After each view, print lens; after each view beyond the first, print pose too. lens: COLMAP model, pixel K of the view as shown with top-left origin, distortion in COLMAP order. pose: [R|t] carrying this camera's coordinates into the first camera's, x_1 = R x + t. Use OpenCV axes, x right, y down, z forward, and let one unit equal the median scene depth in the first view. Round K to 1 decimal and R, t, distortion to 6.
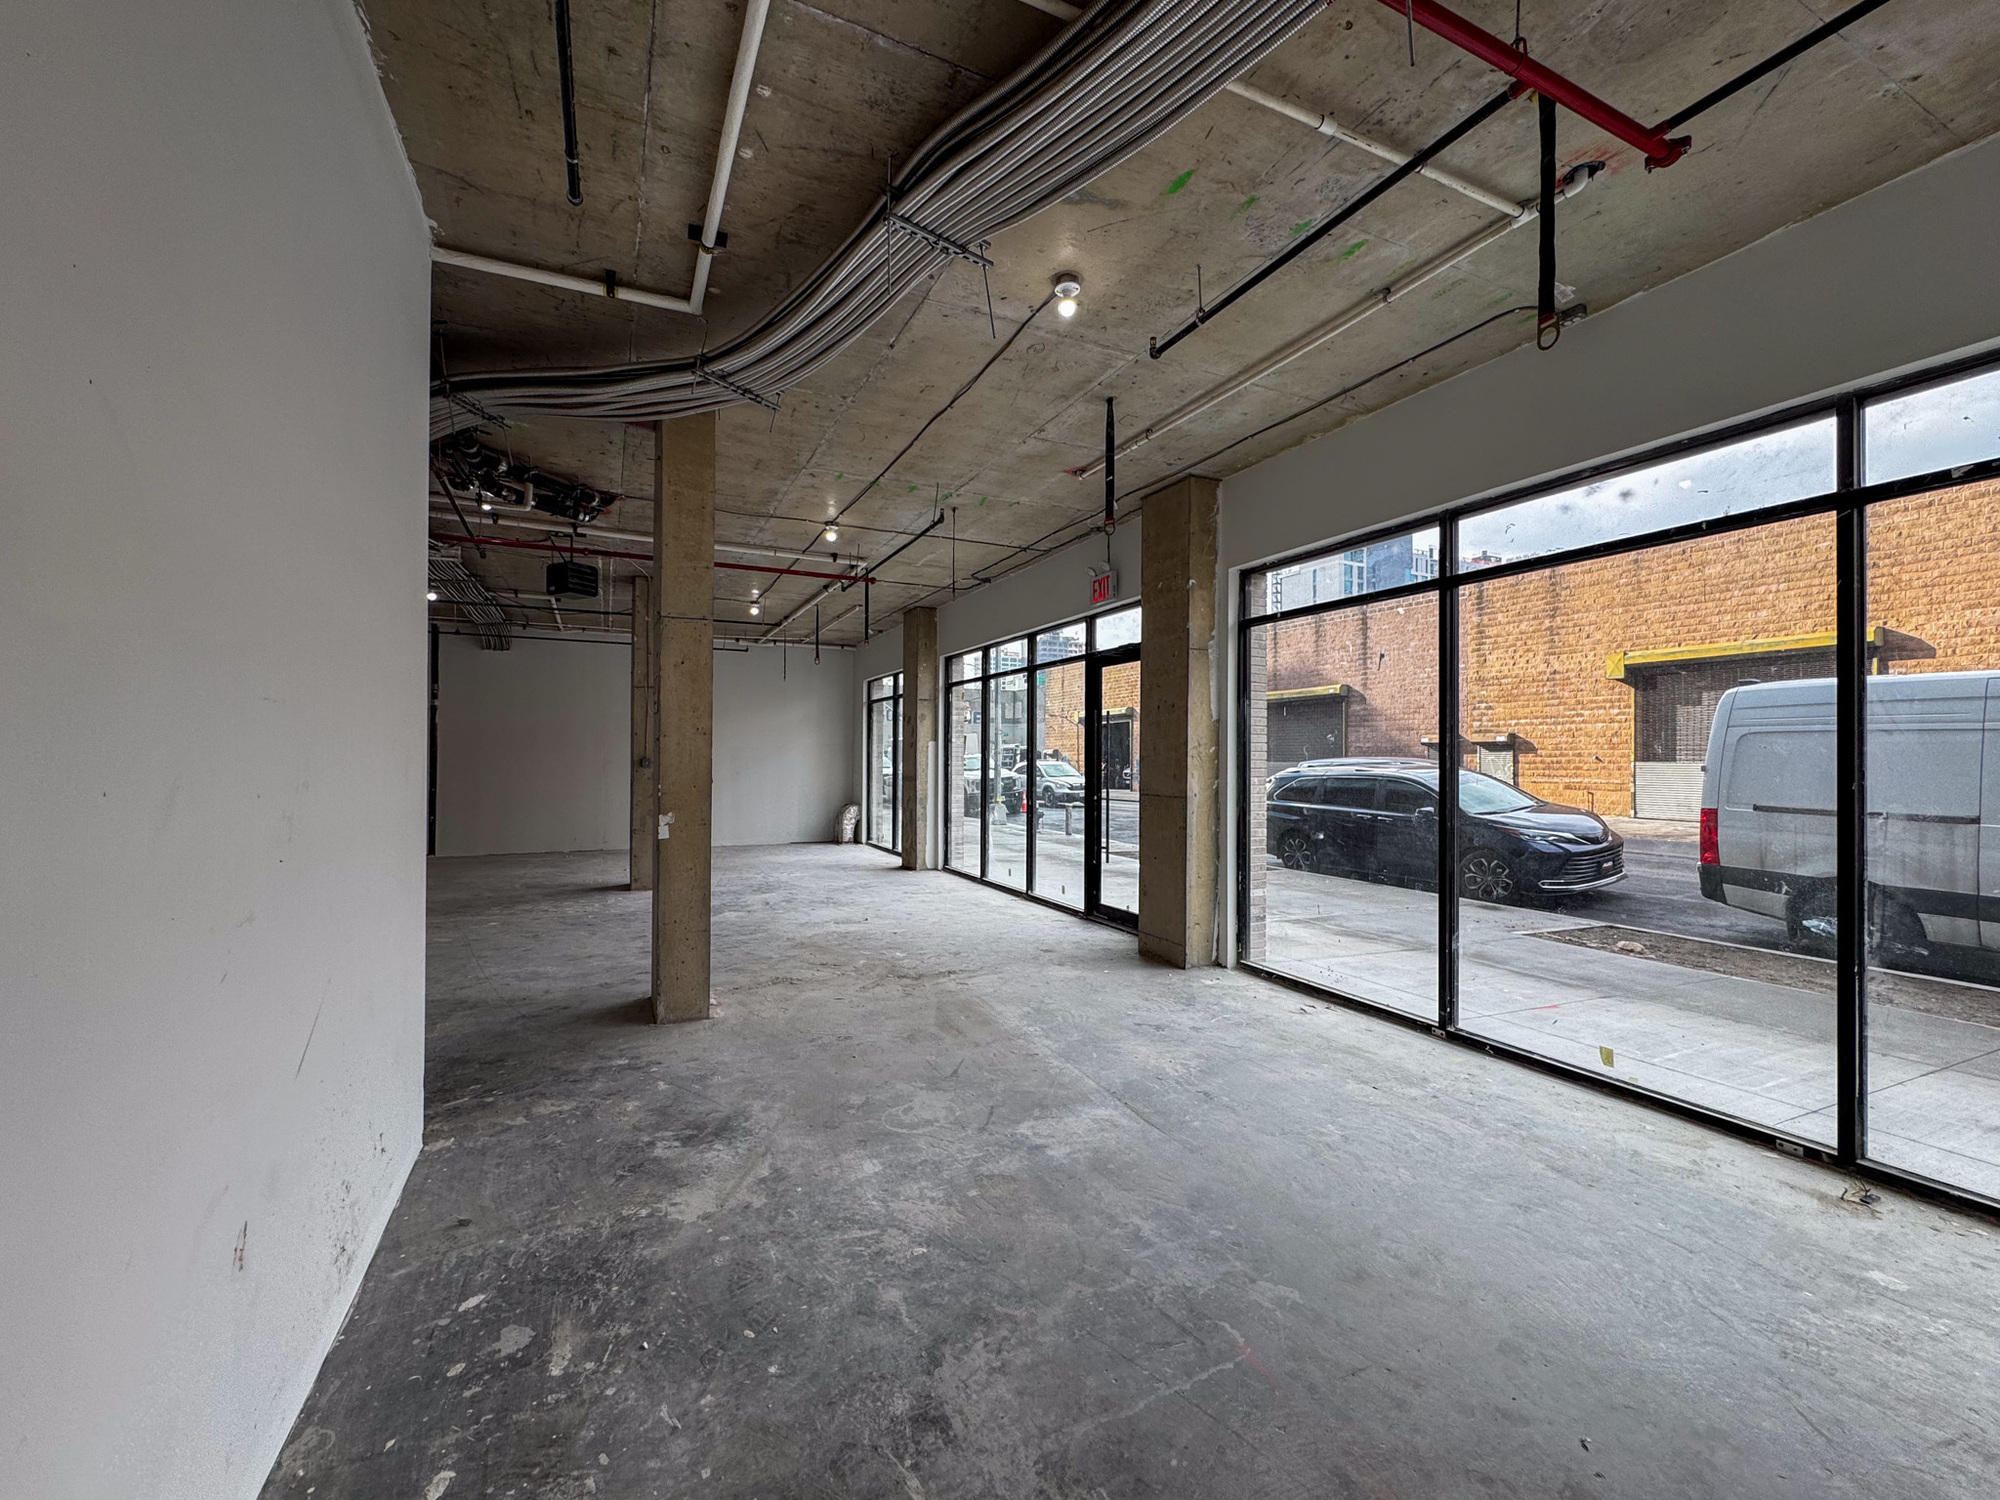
lens RADIAL K [[824.2, 0, 993.6], [0, 824.2, 762.4], [0, 0, 1]] dist [-0.003048, 0.000213]
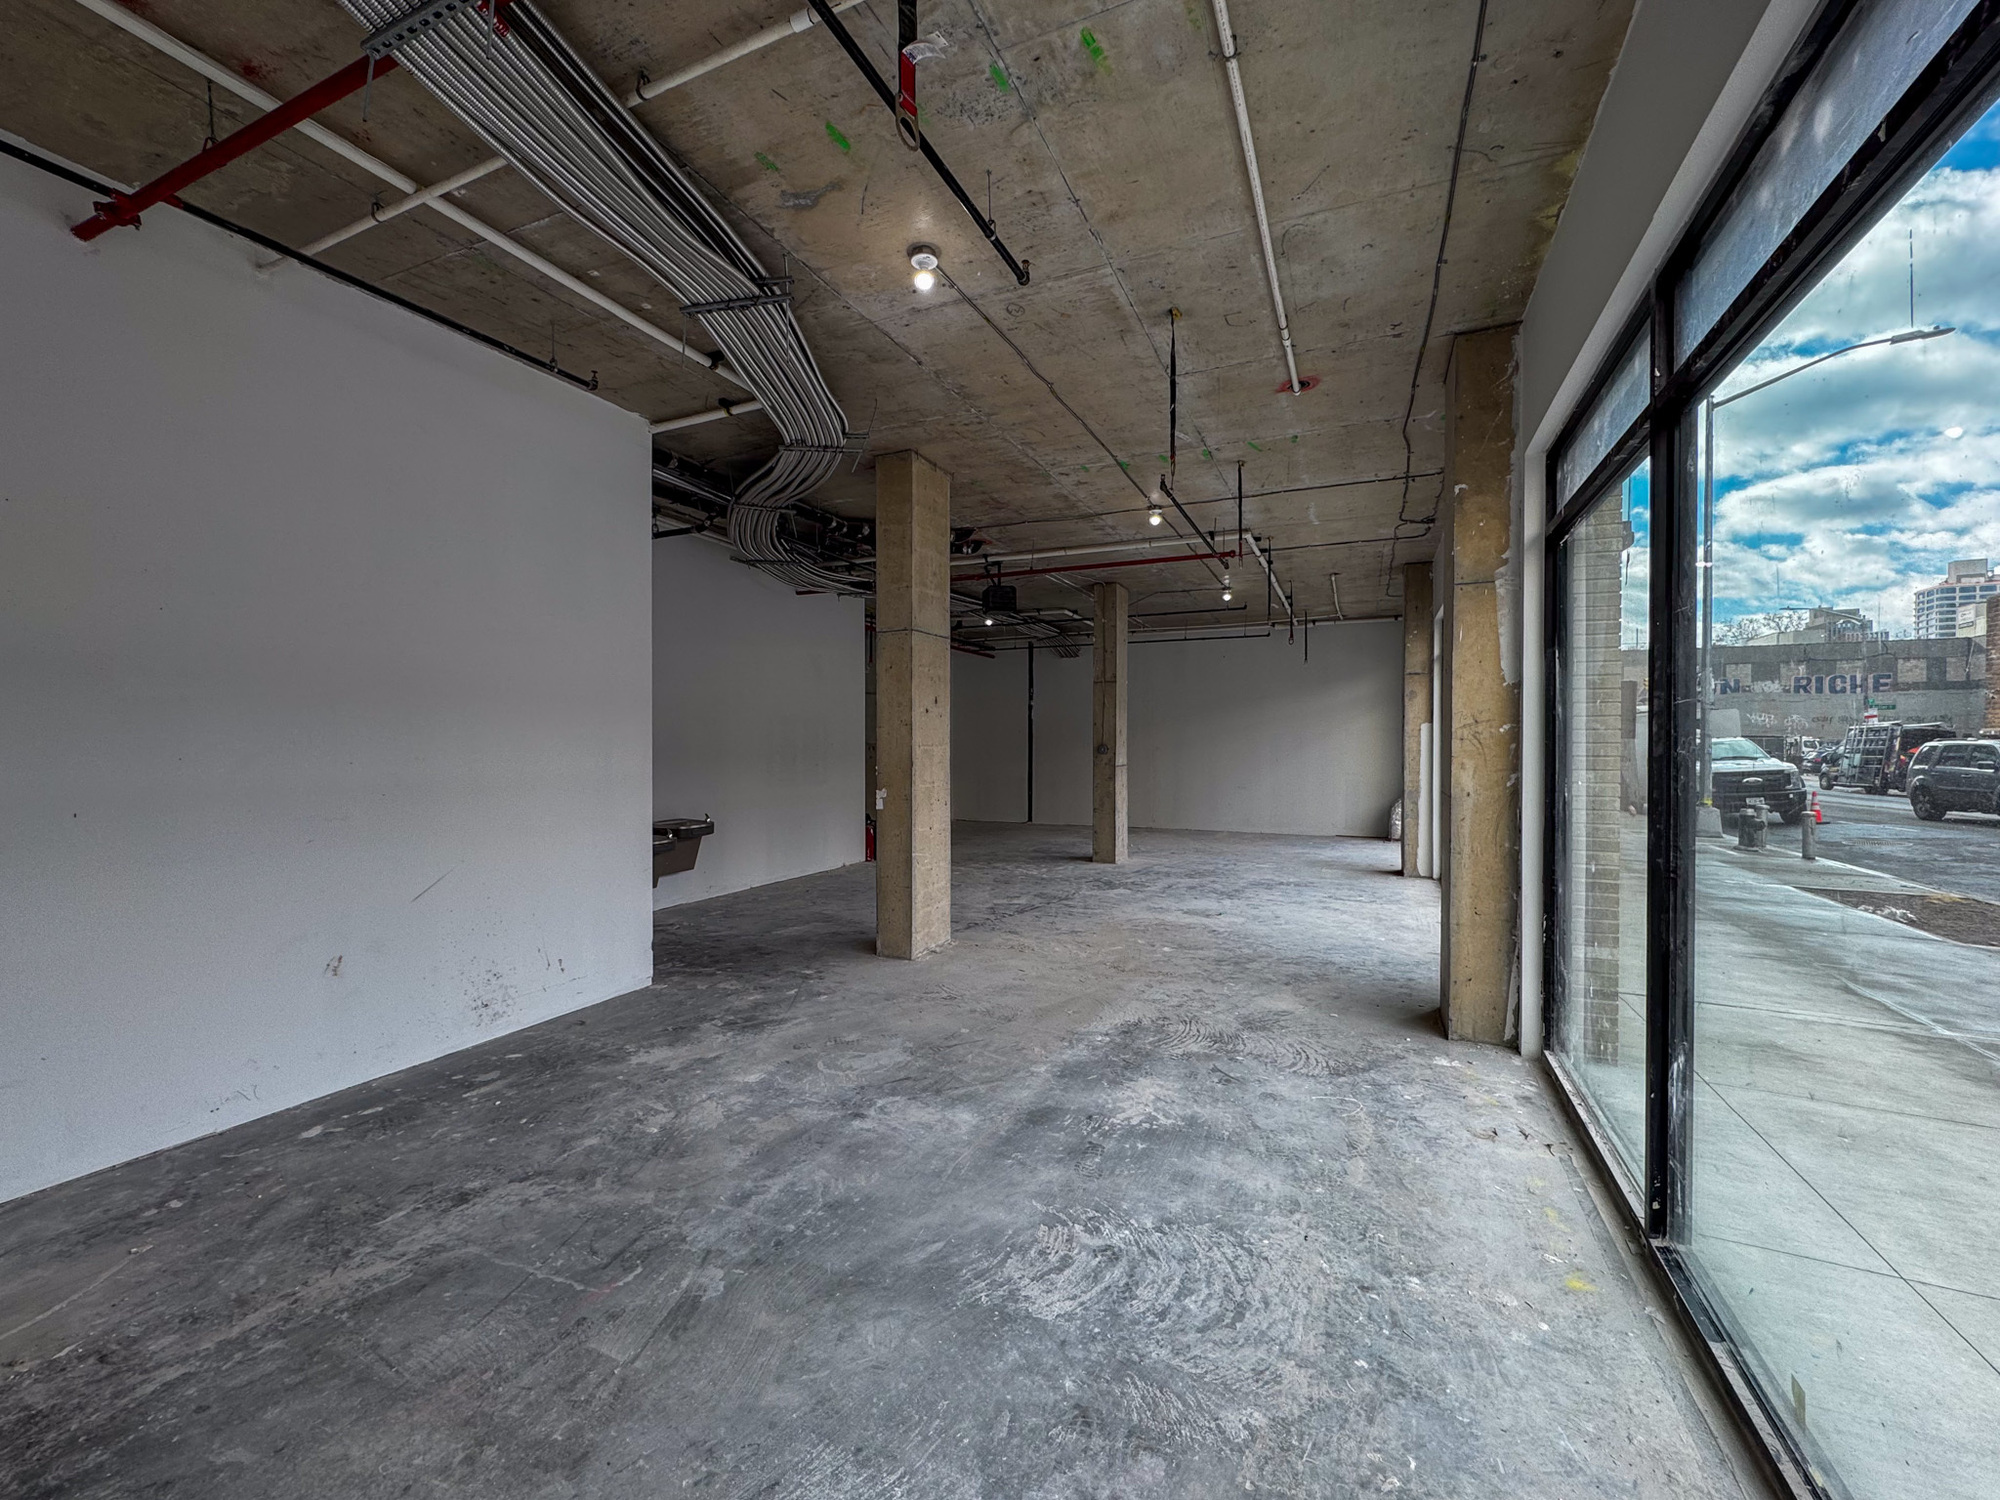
lens RADIAL K [[824.2, 0, 993.6], [0, 824.2, 762.4], [0, 0, 1]] dist [-0.003048, 0.000213]
pose [[0.646694, 0.010469, -0.762678, 0.794740], [0.000959, 0.999894, 0.014538, 0.003546], [0.762749, -0.010134, 0.646615, 0.380696]]
